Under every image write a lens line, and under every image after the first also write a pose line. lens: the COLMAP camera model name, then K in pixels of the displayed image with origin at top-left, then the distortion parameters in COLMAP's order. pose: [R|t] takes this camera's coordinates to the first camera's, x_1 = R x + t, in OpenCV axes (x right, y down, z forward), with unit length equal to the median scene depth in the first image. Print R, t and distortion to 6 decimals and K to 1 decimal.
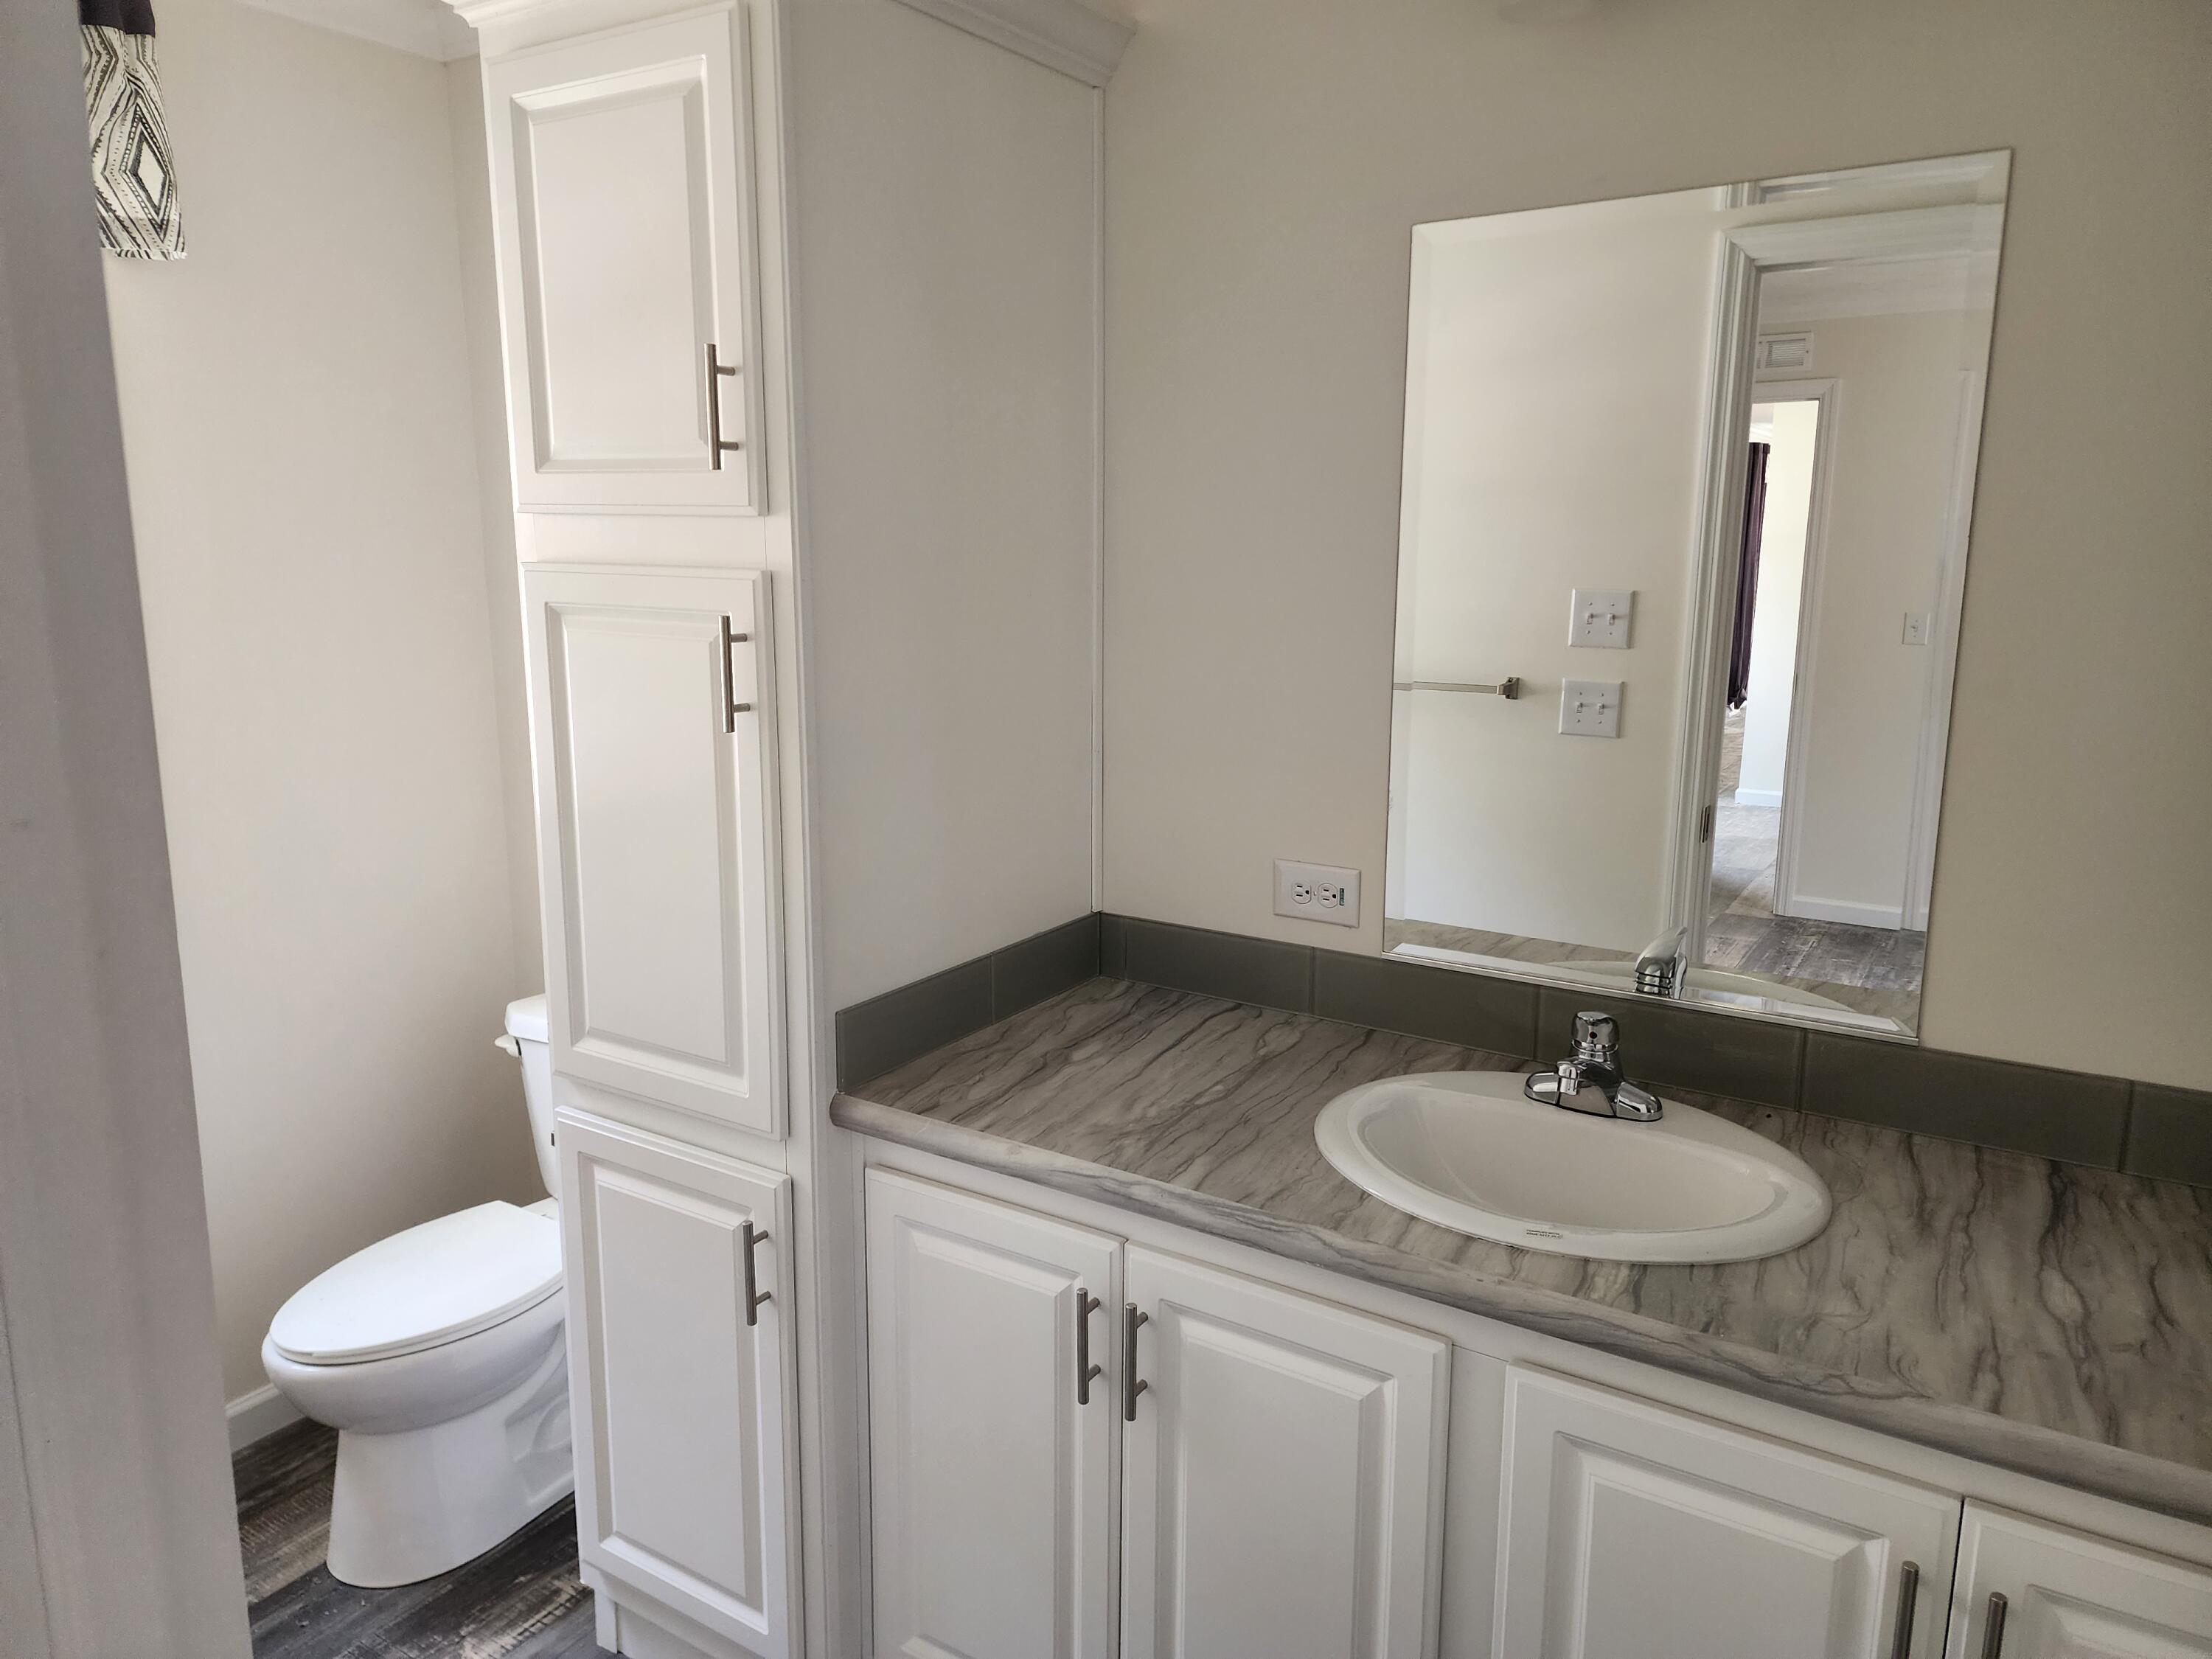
lens RADIAL K [[1530.5, 0, 1103.5], [0, 1530.5, 827.1], [0, 0, 1]] dist [0.042941, -0.041786]
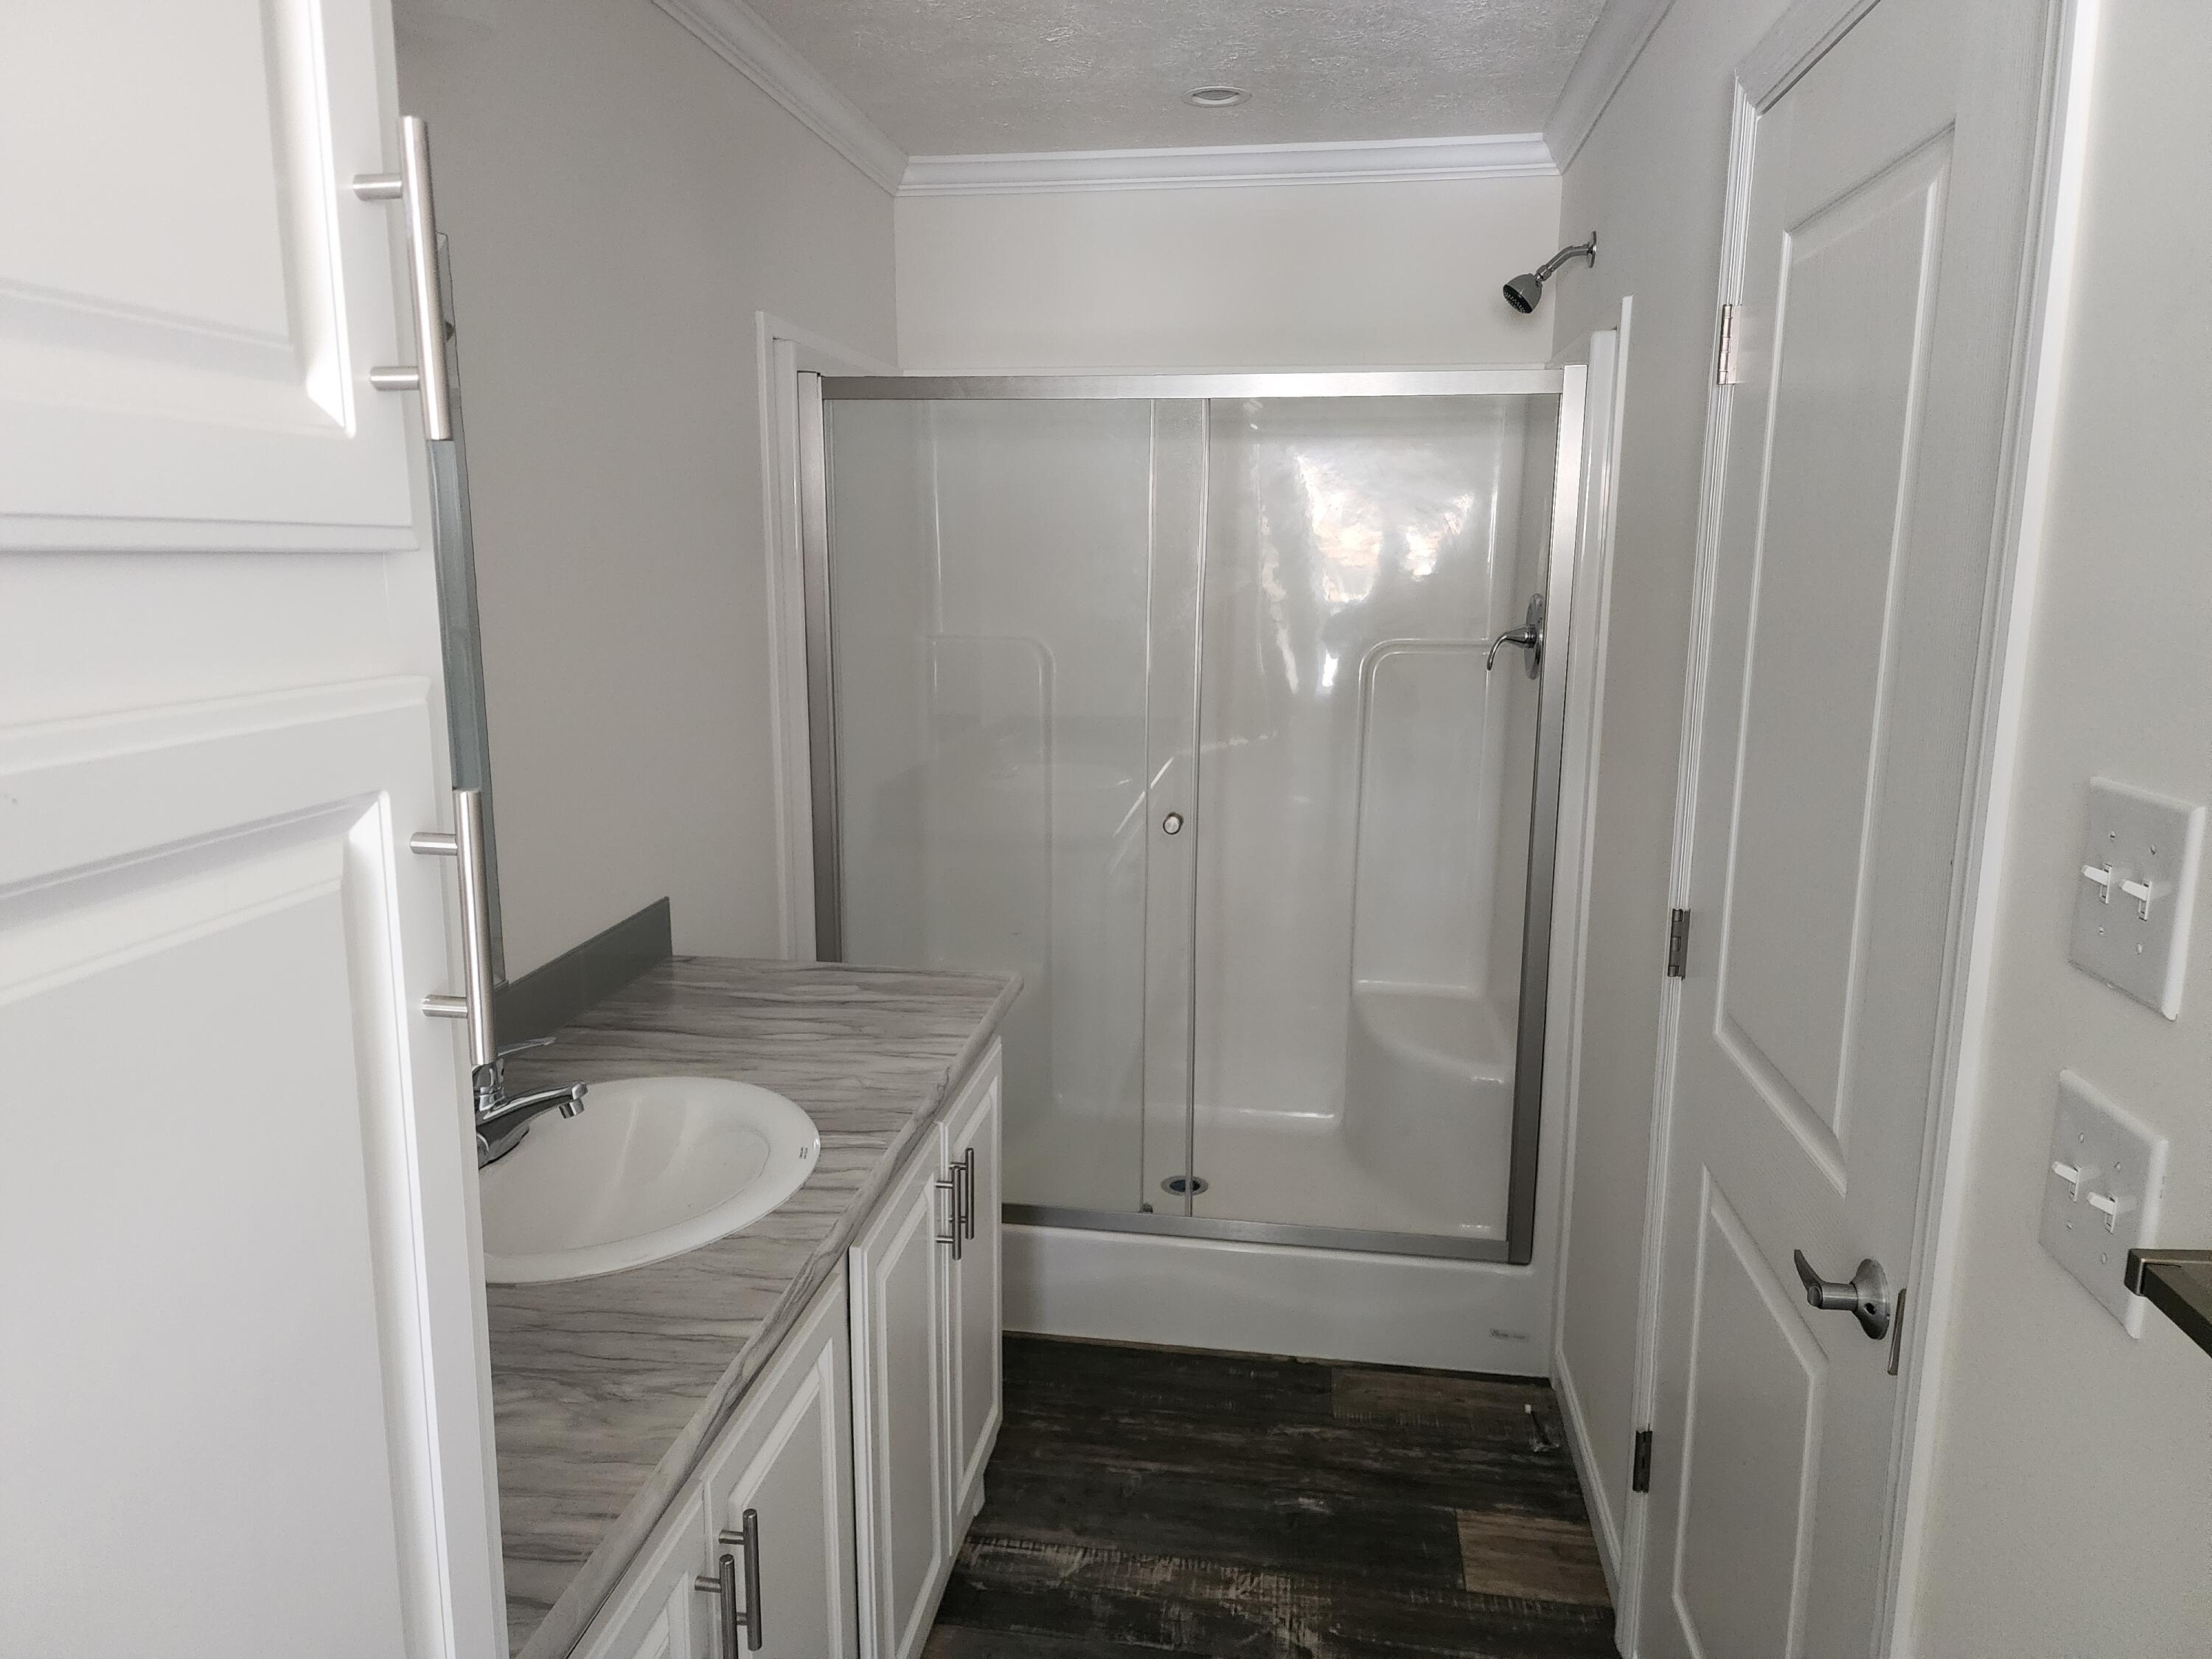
lens RADIAL K [[1530.5, 0, 1101.3], [0, 1530.5, 829.2], [0, 0, 1]] dist [0.042941, -0.041786]
pose [[-0.435008, -0.168265, 0.884565, -0.780938], [0.167802, 0.950025, 0.263238, -0.231364], [-0.884653, 0.262942, -0.385034, 1.155386]]
